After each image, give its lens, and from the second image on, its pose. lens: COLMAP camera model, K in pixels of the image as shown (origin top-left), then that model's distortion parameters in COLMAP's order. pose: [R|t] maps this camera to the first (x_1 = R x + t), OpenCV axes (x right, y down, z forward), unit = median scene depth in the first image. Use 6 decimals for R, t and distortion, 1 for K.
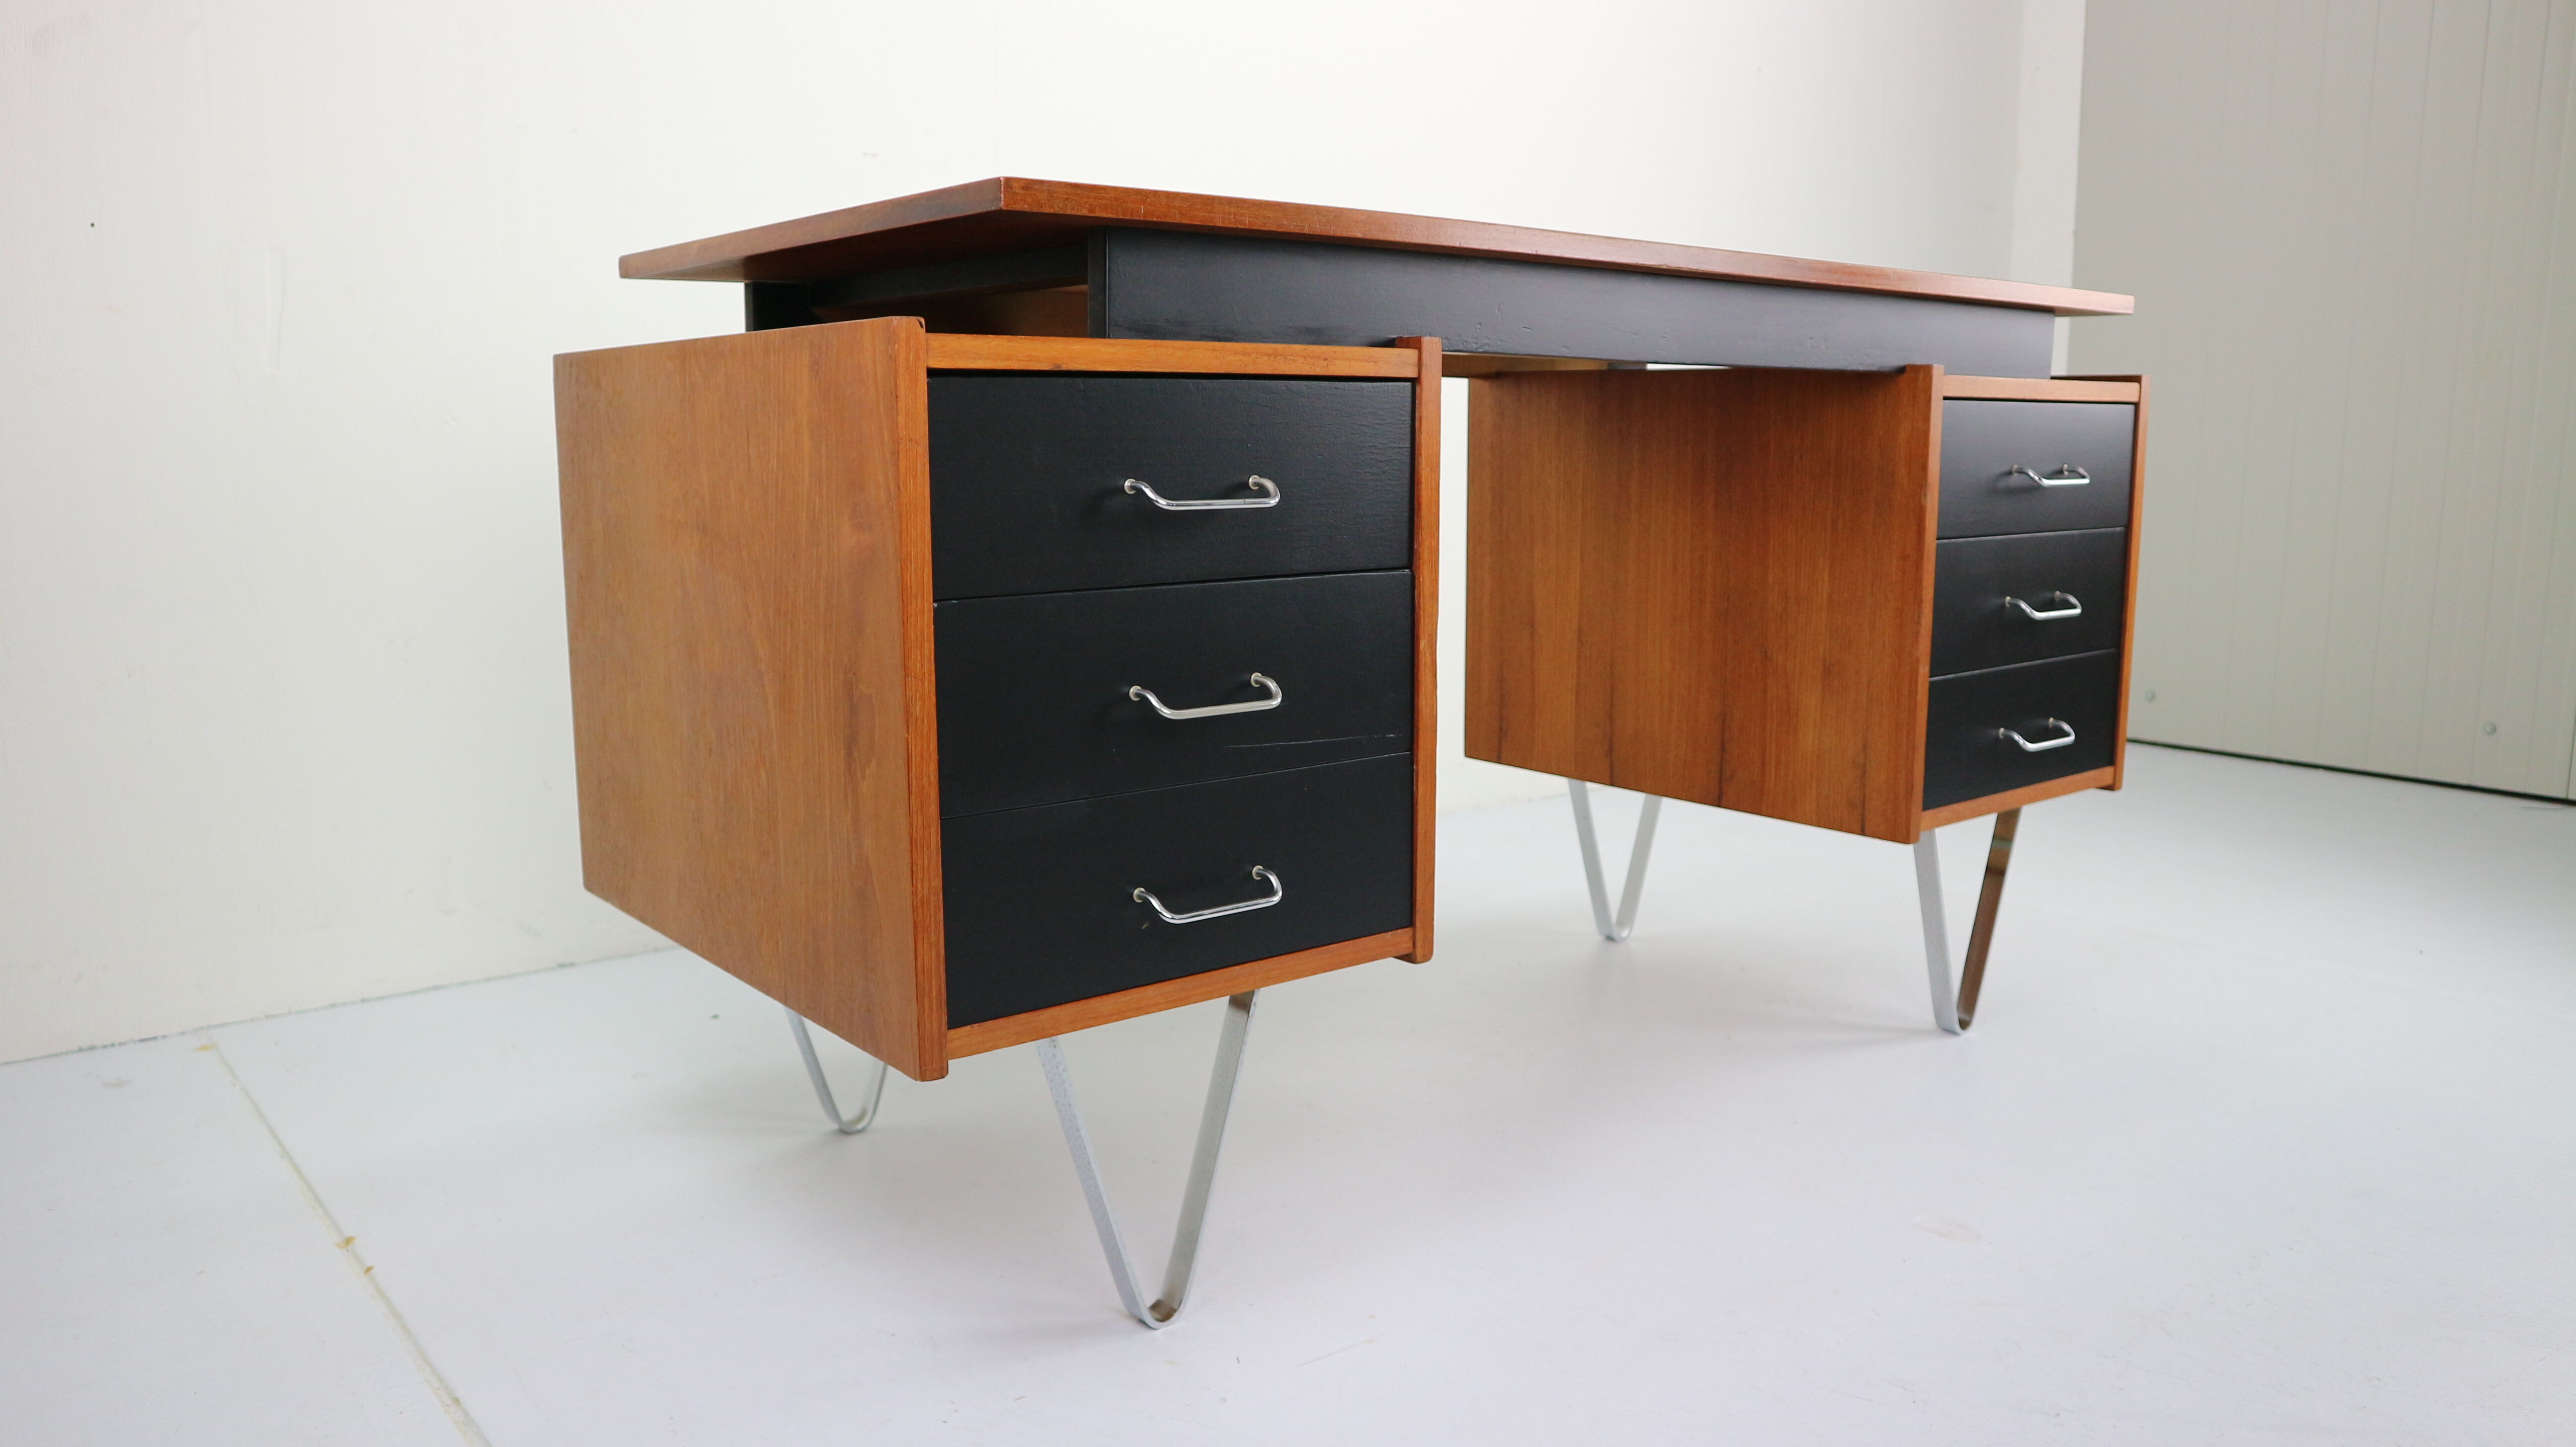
lens RADIAL K [[1872.7, 0, 1288.0], [0, 1872.7, 723.5], [0, 0, 1]] dist [-0.111760, 0.133239]
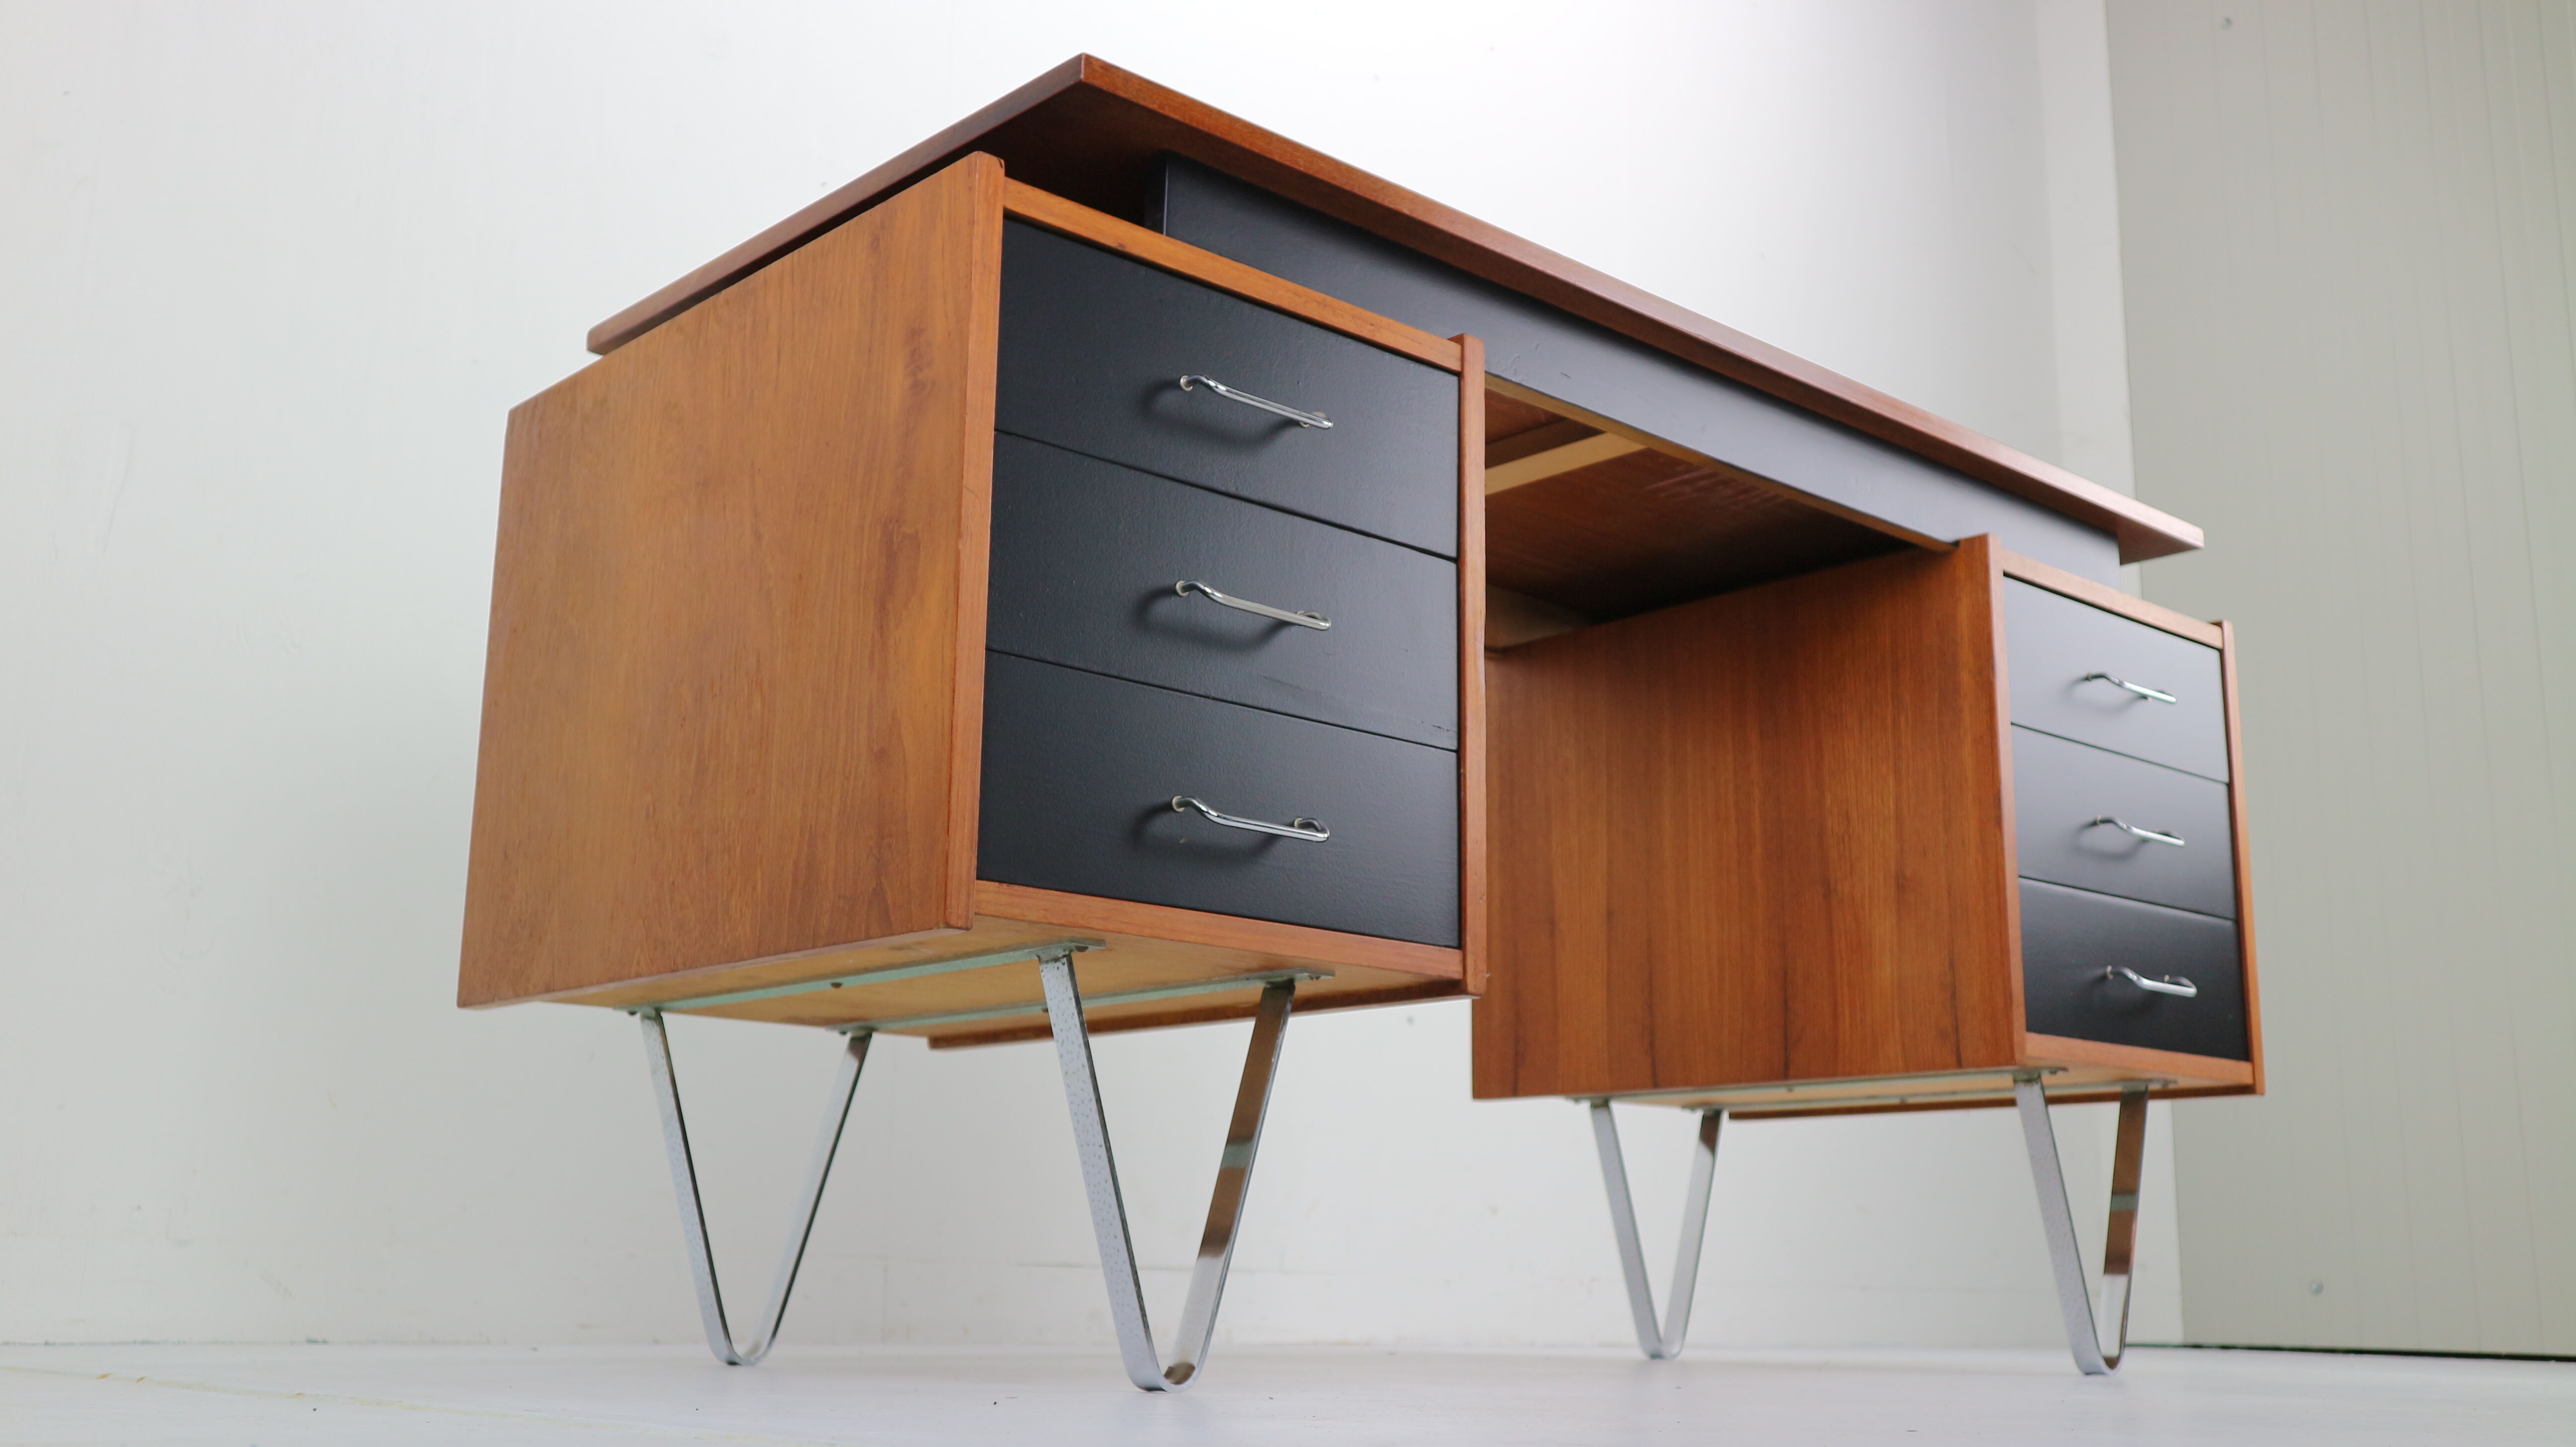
lens RADIAL K [[2512.0, 0, 1288.0], [0, 2512.0, 723.5], [0, 0, 1]] dist [-0.007372, -0.001934]
pose [[0.998316, 0.026759, 0.051462, -0.057376], [-0.005652, 0.927885, -0.372824, 0.328469], [-0.057727, 0.371905, 0.926474, -0.100424]]
